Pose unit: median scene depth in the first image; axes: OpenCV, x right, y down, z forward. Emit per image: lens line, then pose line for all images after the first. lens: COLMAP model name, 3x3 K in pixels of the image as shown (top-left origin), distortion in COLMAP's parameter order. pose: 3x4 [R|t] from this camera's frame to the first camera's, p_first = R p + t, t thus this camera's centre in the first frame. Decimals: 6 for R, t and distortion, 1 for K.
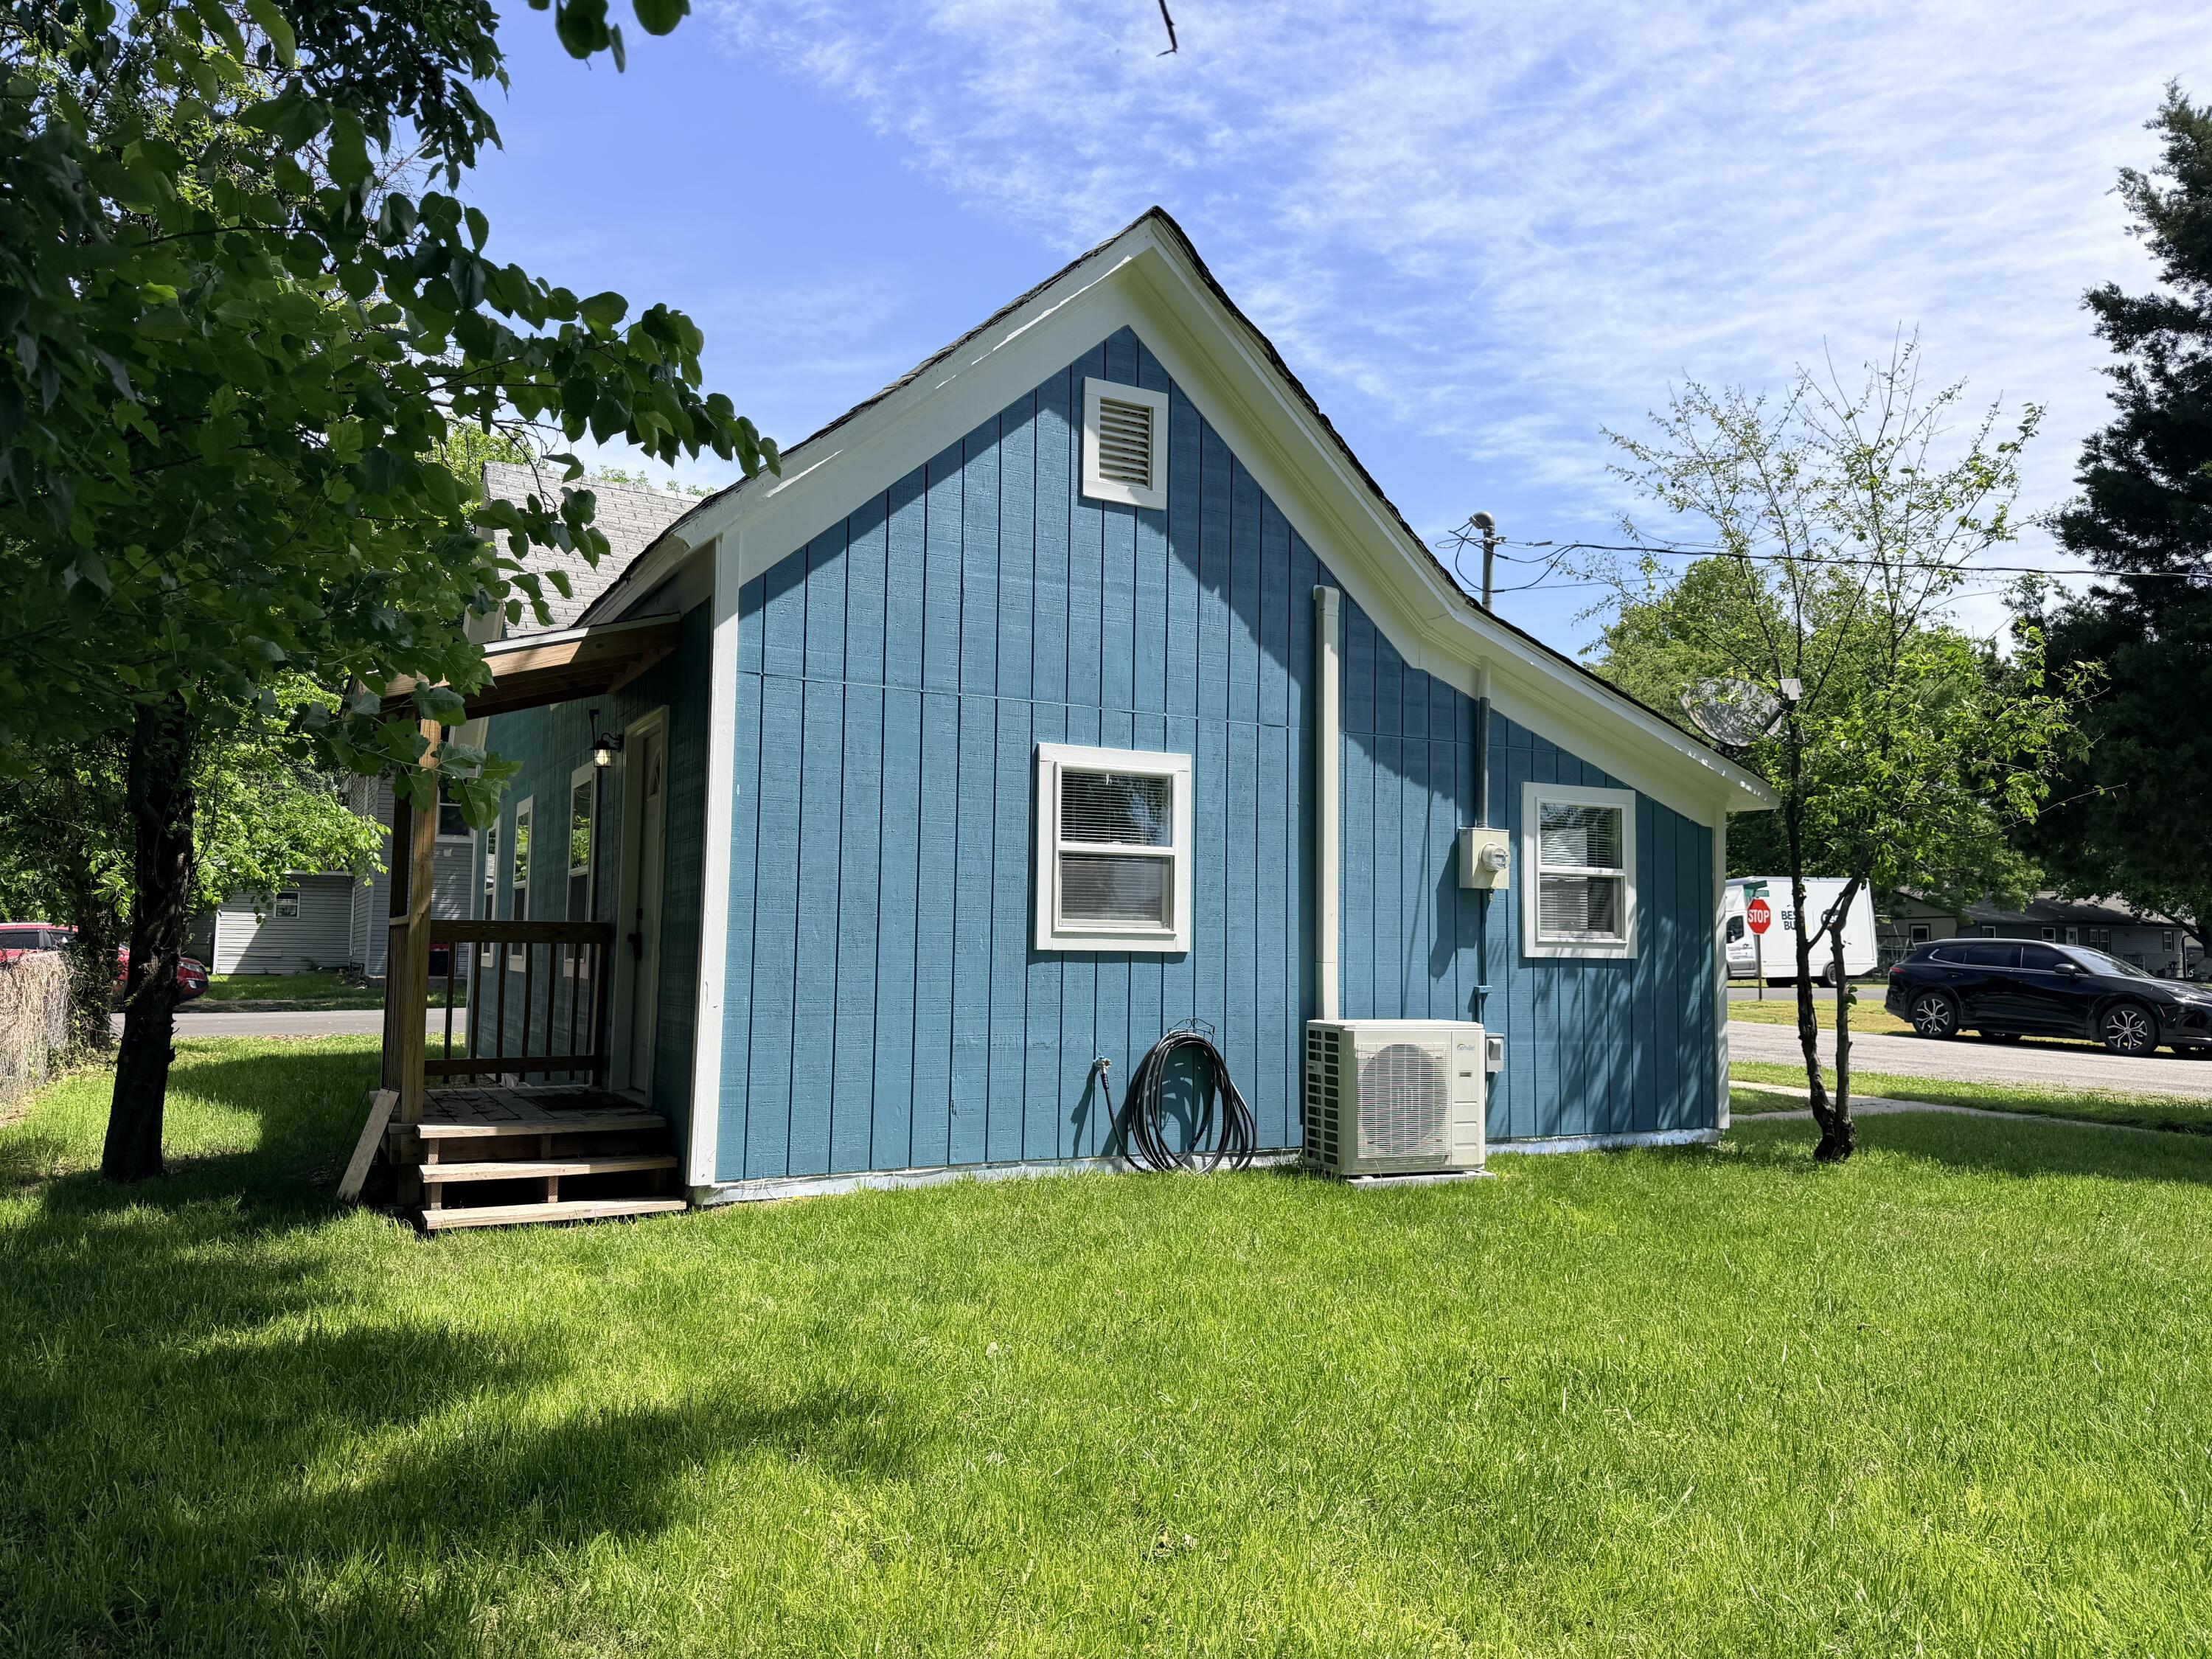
lens RADIAL K [[1528.6, 0, 1106.0], [0, 1528.6, 829.5], [0, 0, 1]] dist [0.082919, -0.000308]
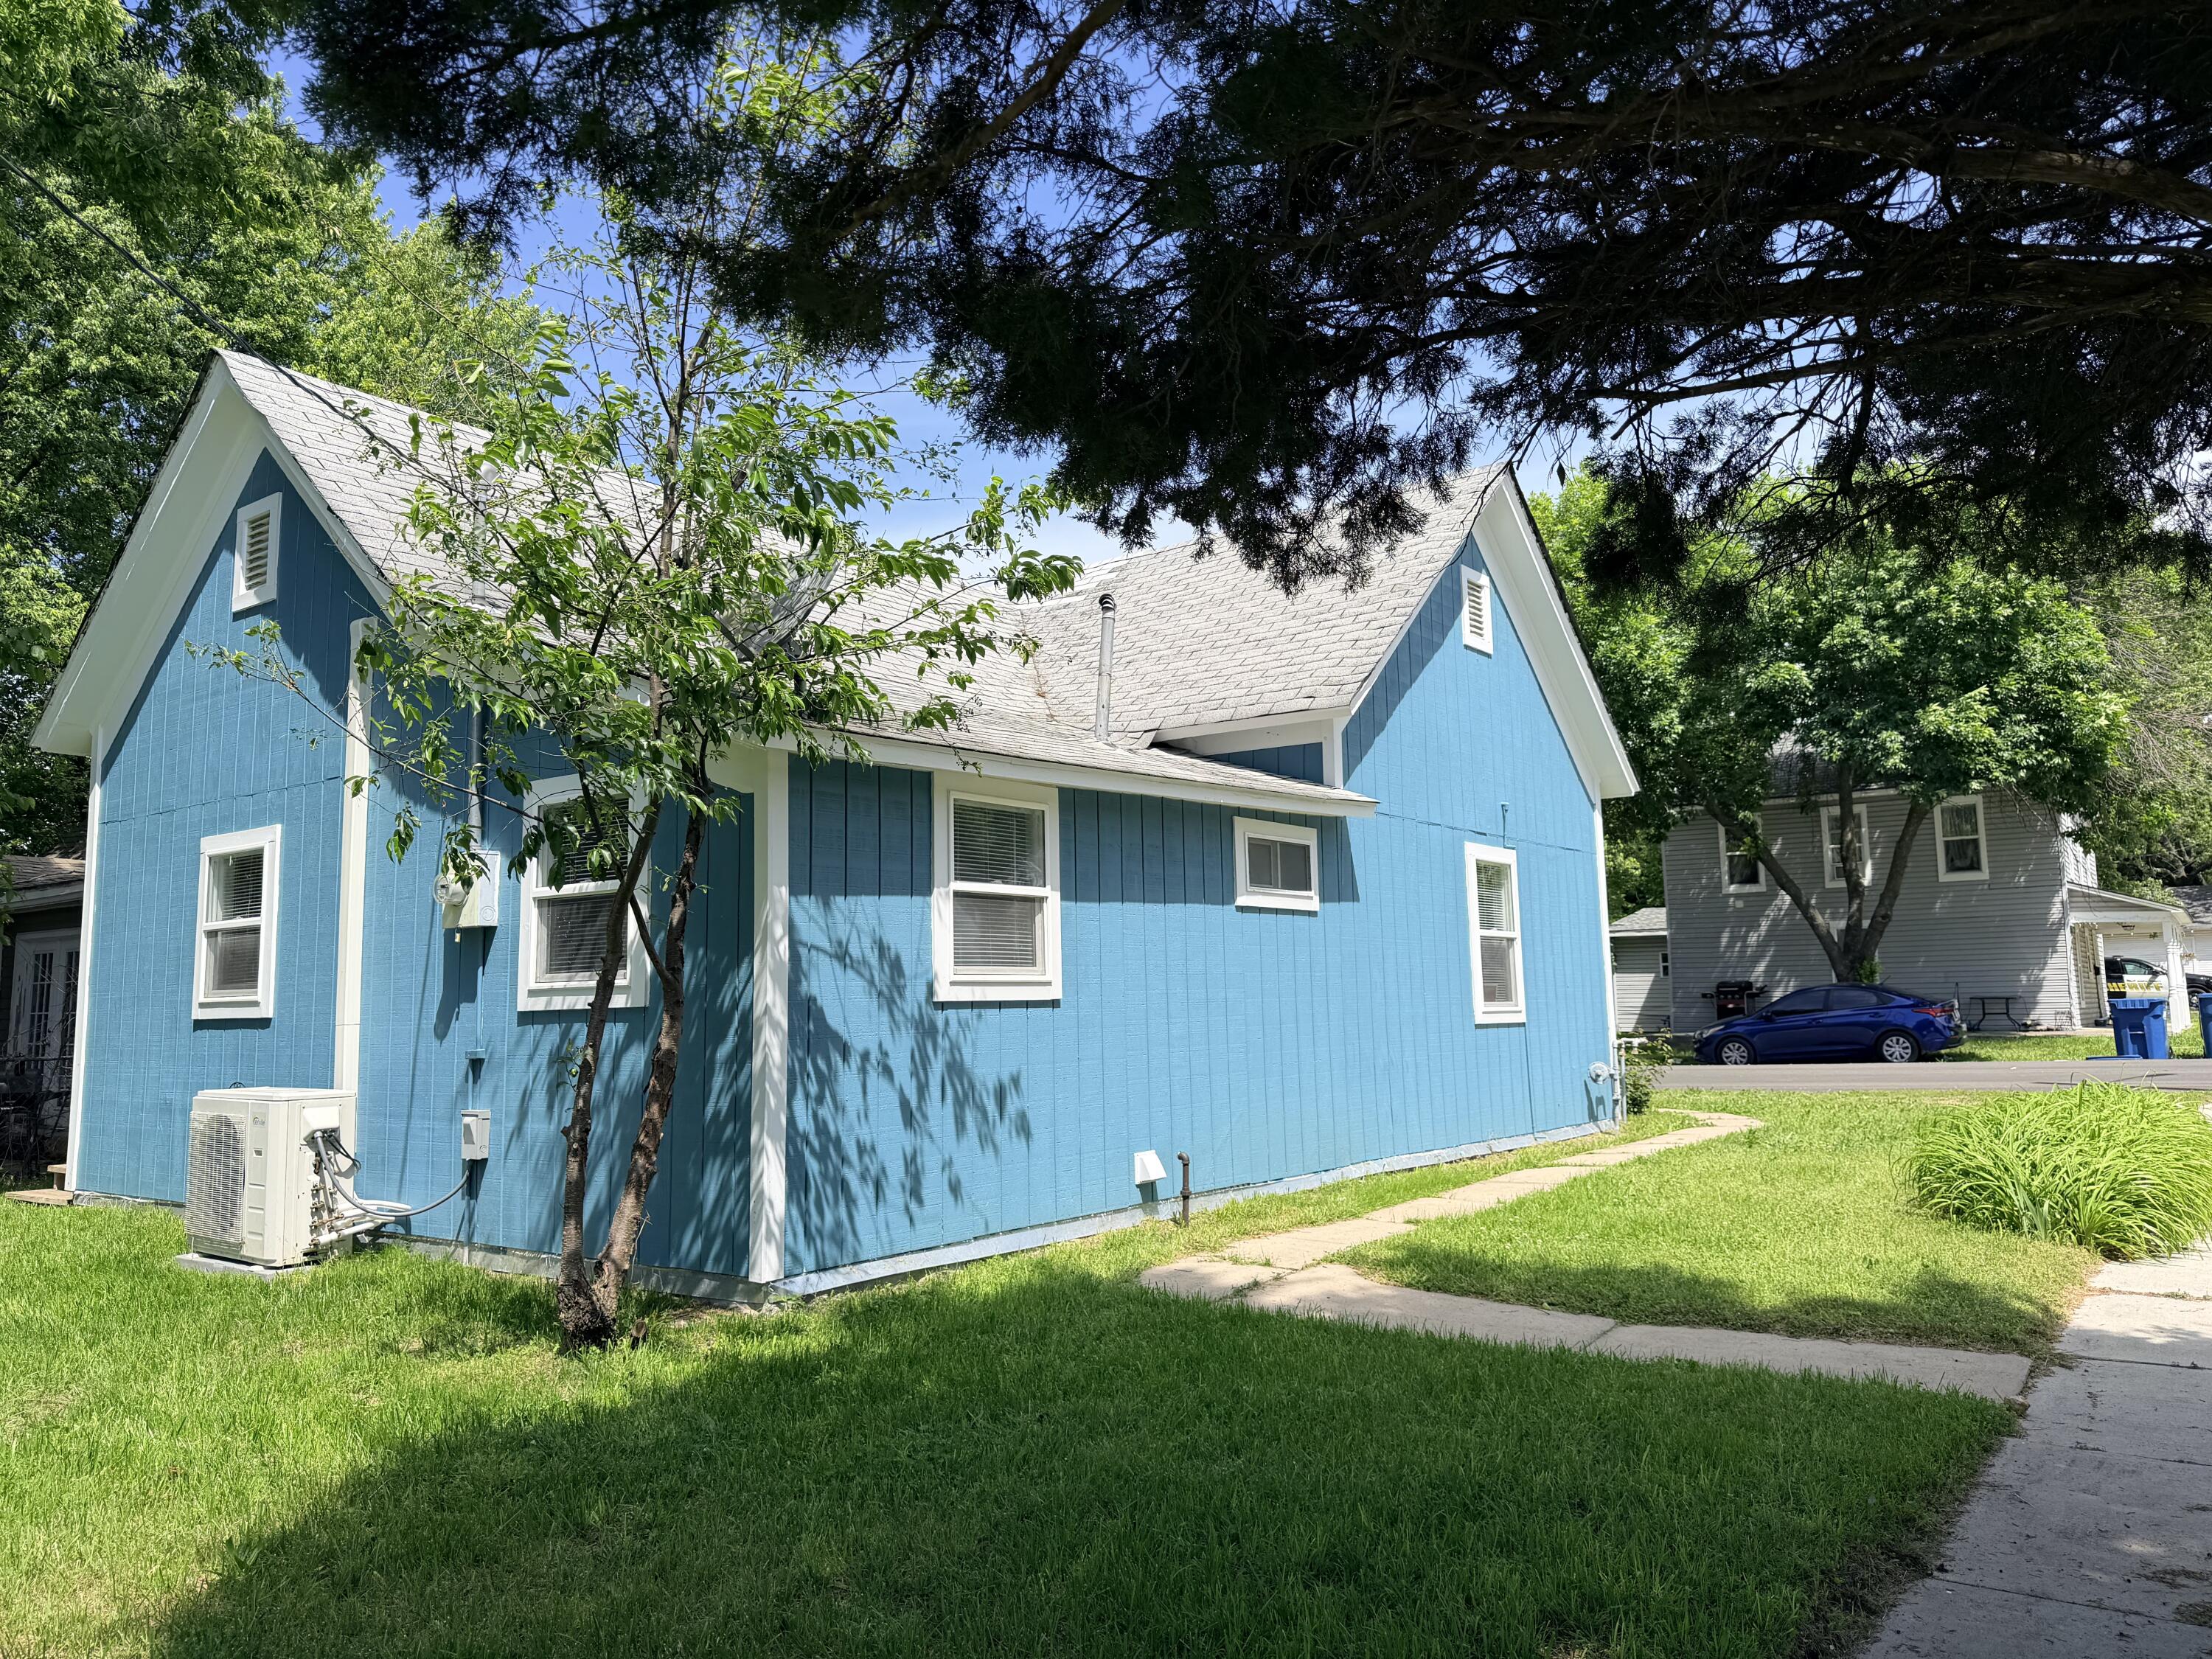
lens RADIAL K [[1528.6, 0, 1106.0], [0, 1528.6, 829.5], [0, 0, 1]] dist [0.082919, -0.000308]
pose [[0.412165, -0.121101, -0.903025, 1.199383], [0.095676, 0.991400, -0.089283, 0.098068], [0.906072, -0.049598, 0.420207, 1.027335]]
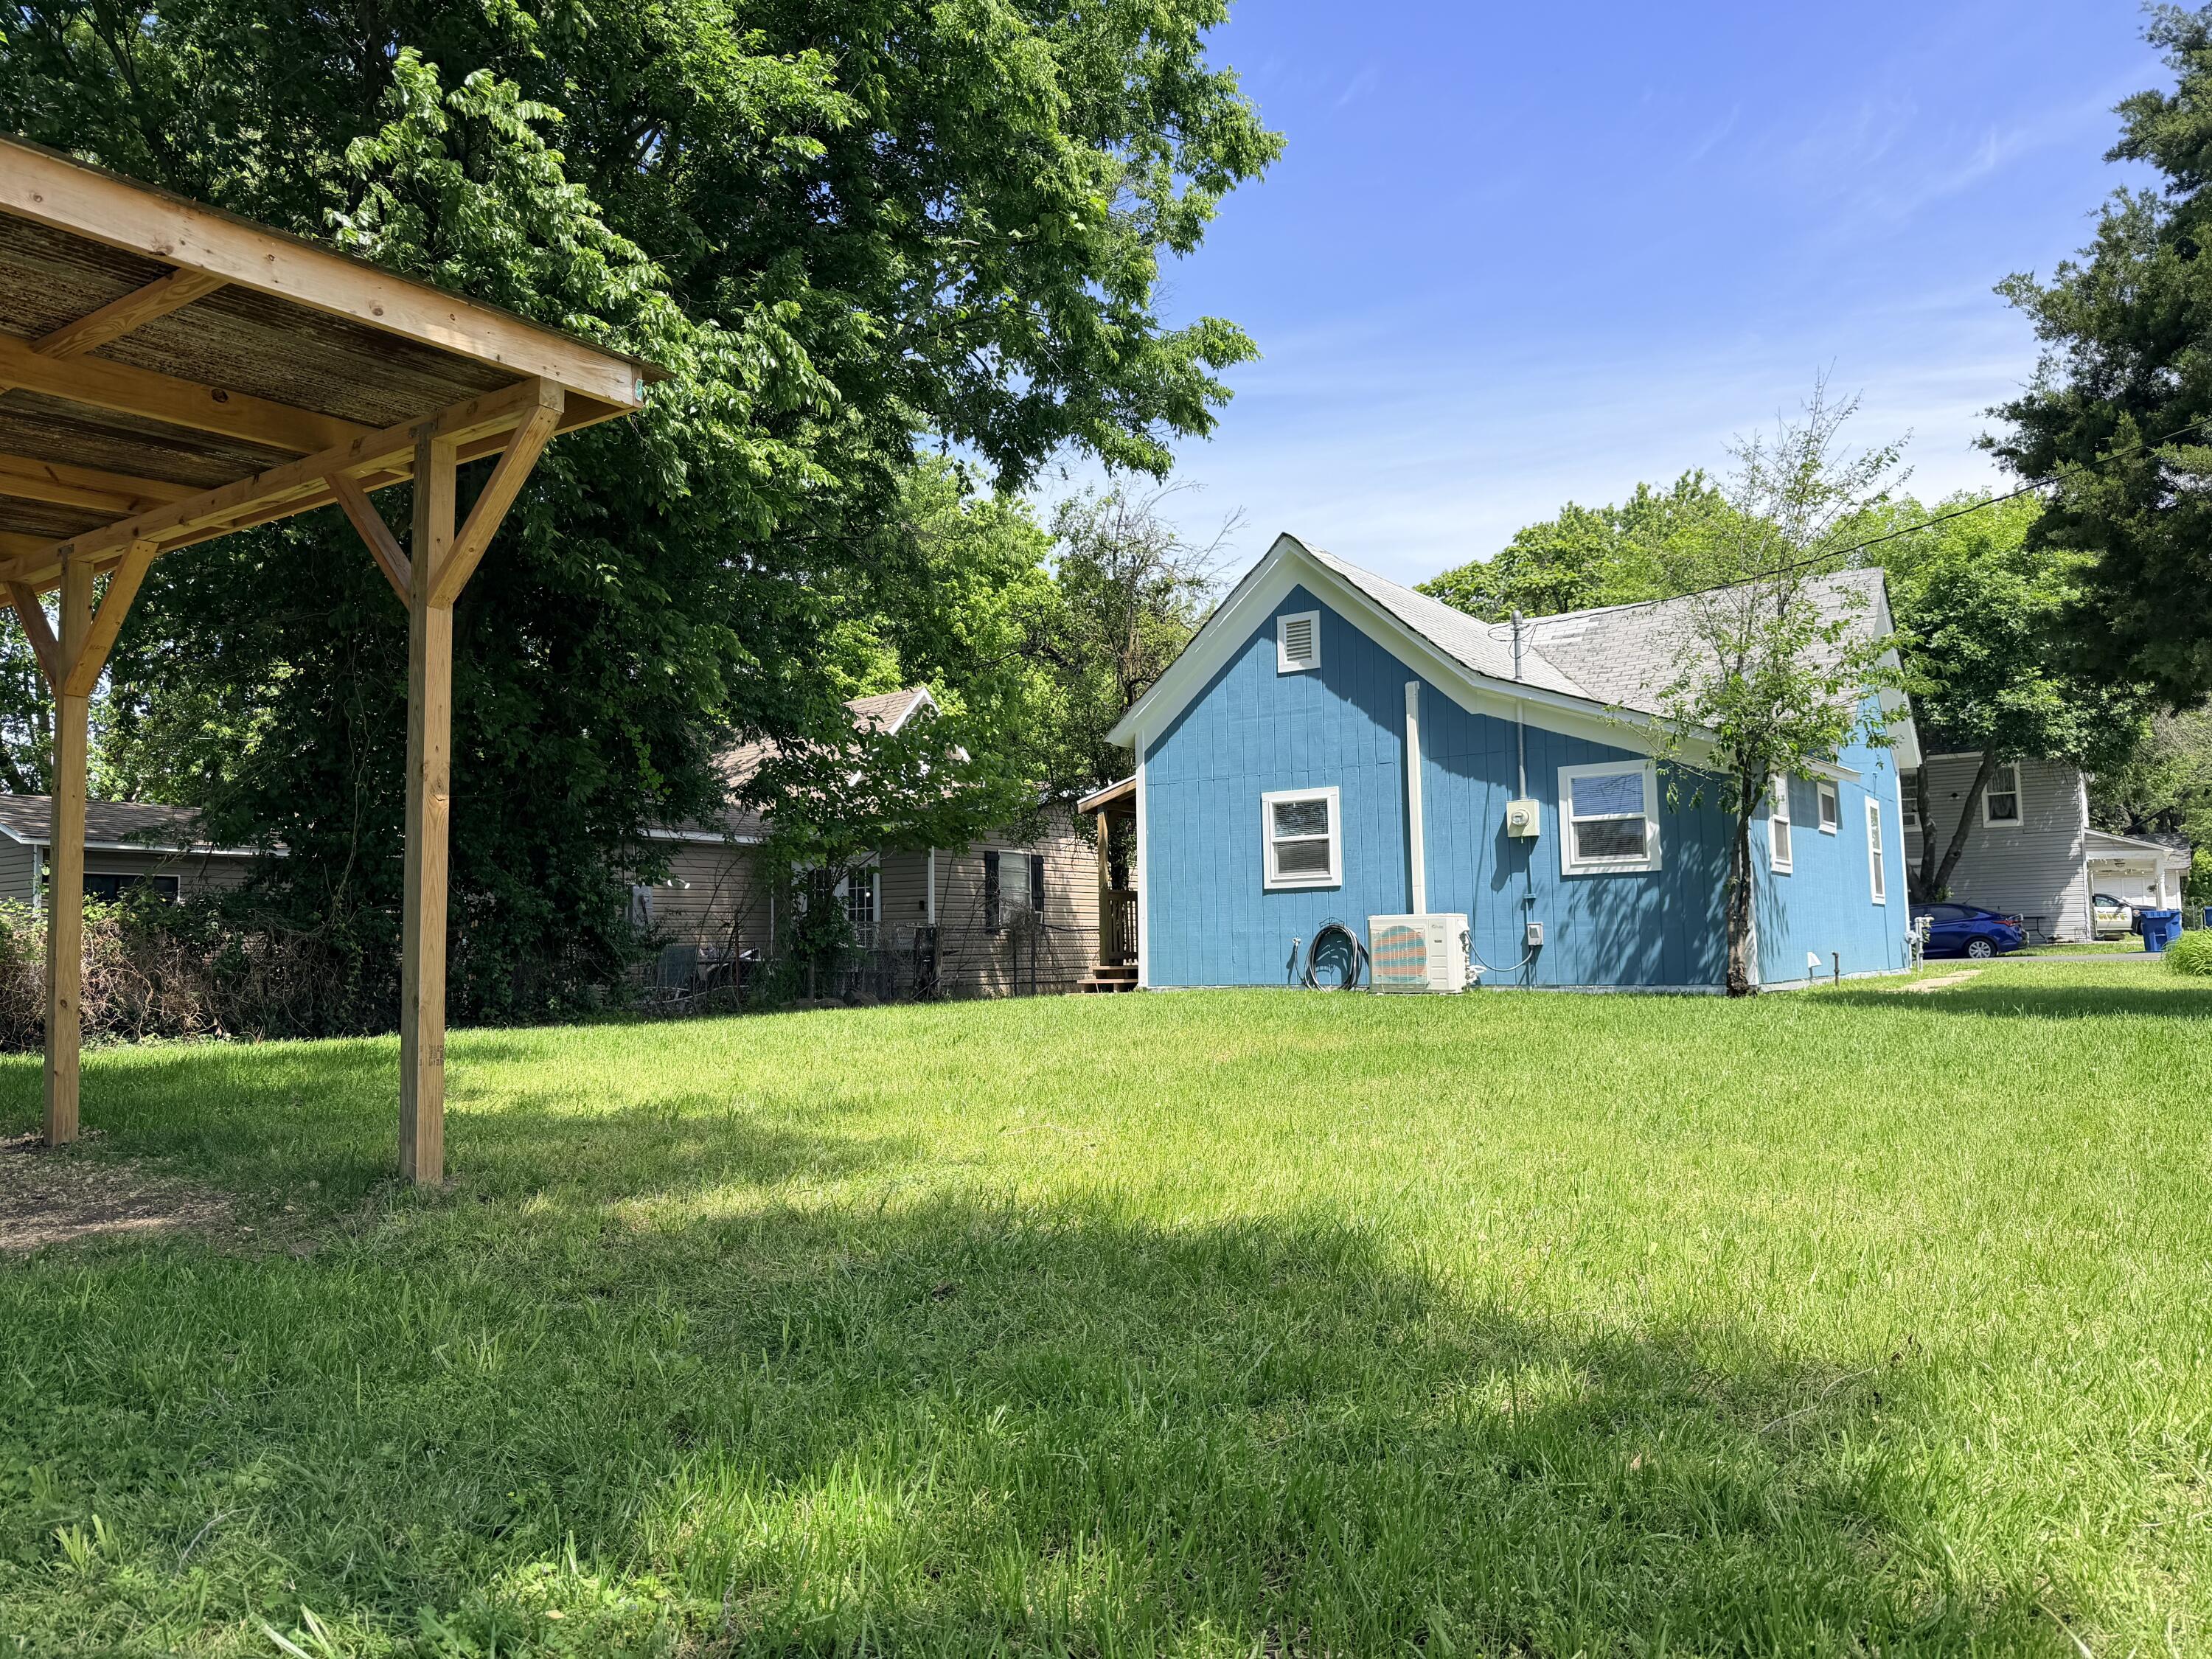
lens RADIAL K [[1528.6, 0, 1106.0], [0, 1528.6, 829.5], [0, 0, 1]] dist [0.082919, -0.000308]
pose [[0.463065, -0.095347, -0.881181, 1.615479], [0.098863, 0.993549, -0.055553, 0.084761], [0.880793, -0.061392, 0.469504, -0.201423]]
